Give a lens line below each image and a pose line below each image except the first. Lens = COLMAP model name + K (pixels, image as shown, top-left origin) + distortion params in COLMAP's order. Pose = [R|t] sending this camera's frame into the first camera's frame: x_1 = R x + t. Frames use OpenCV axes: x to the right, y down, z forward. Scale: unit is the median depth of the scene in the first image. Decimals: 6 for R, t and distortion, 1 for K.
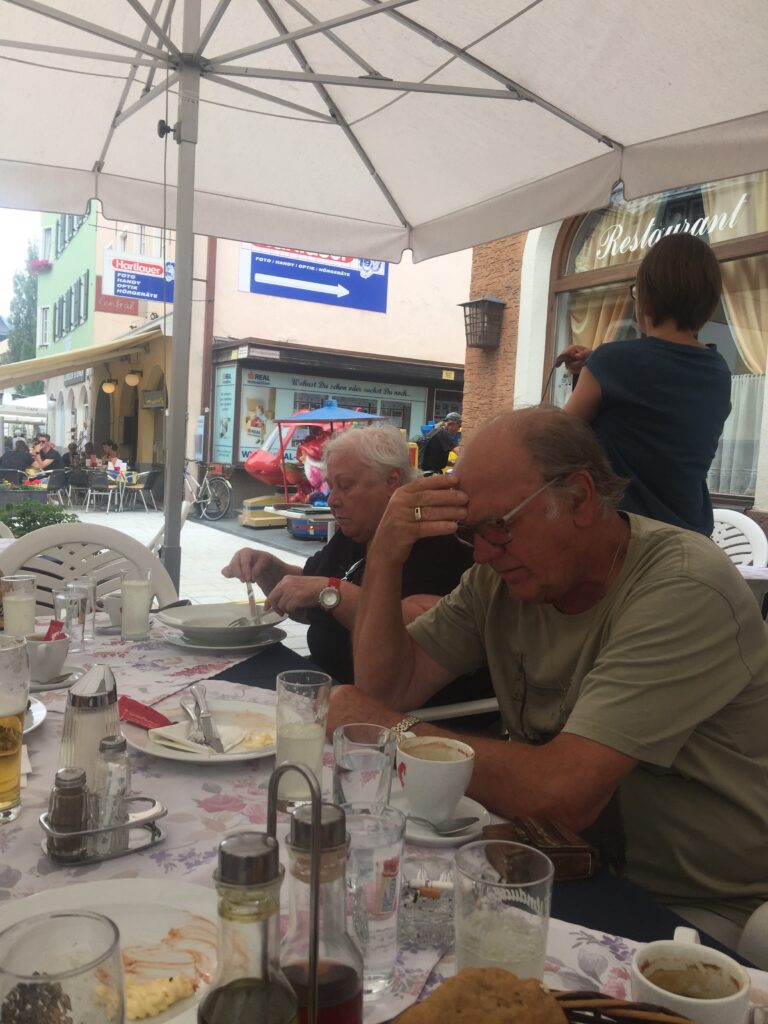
lens RADIAL K [[865.7, 0, 384.0], [0, 865.7, 512.0], [0, 0, 1]] dist [0.077590, -0.121481]
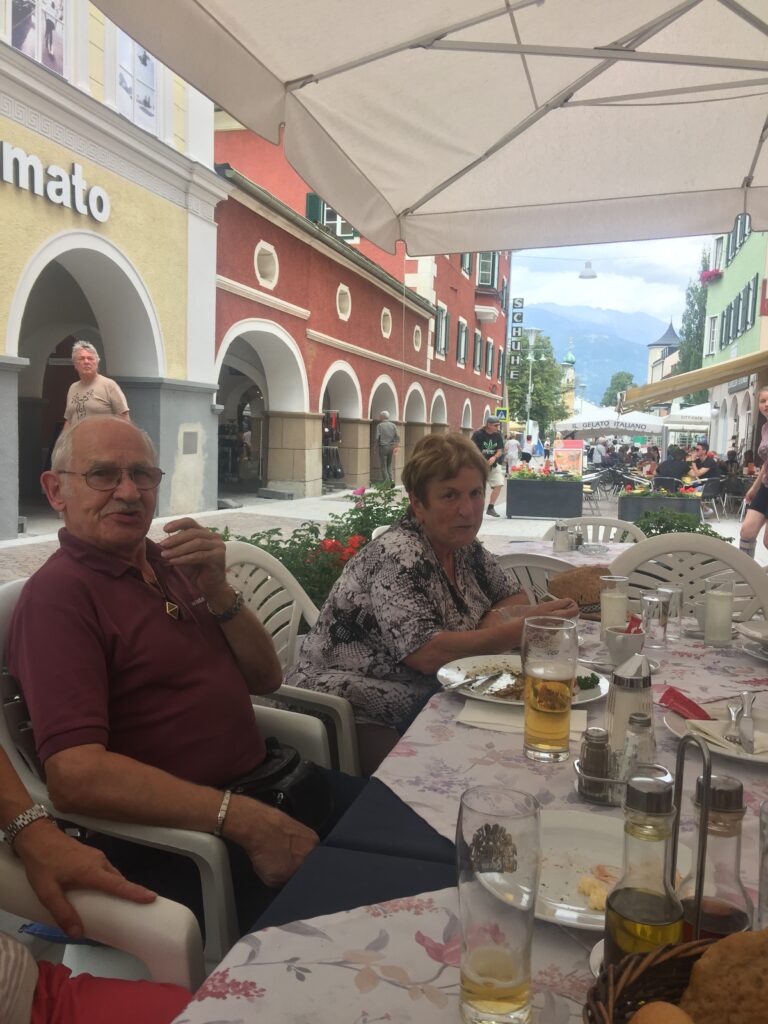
lens RADIAL K [[865.7, 0, 384.0], [0, 865.7, 512.0], [0, 0, 1]] dist [0.077590, -0.121481]
pose [[0.749805, 0.036231, -0.660666, 0.098568], [-0.042043, 0.999091, 0.007073, -0.006916], [0.660322, 0.022473, 0.750646, -0.067978]]
